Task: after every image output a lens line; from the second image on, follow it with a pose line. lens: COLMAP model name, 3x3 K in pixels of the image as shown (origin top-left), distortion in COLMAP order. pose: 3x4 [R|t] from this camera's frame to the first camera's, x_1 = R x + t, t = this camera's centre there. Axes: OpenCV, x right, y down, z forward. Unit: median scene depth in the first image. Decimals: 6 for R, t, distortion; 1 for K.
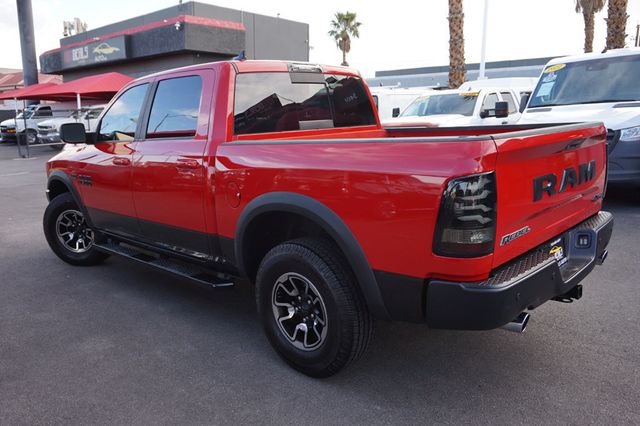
lens RADIAL K [[498.4, 0, 316.5], [0, 498.4, 211.3], [0, 0, 1]] dist [-0.027088, 0.010018]
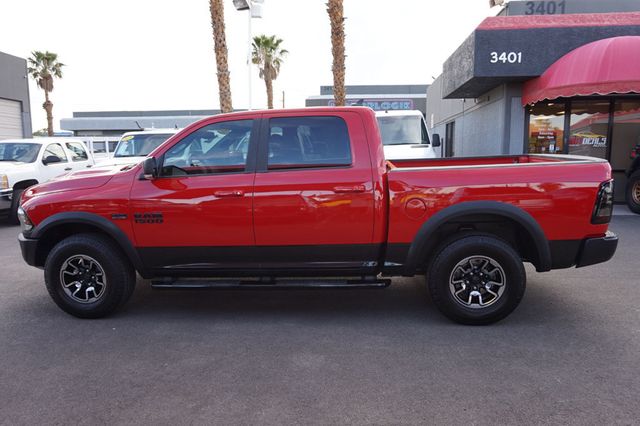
lens RADIAL K [[435.3, 0, 313.6], [0, 435.3, 214.4], [0, 0, 1]] dist [-0.044951, 0.020292]
pose [[0.775212, -0.076539, 0.627047, -0.240564], [0.110705, 0.993731, -0.015567, -0.006079], [-0.621924, 0.081486, 0.778826, 0.059648]]
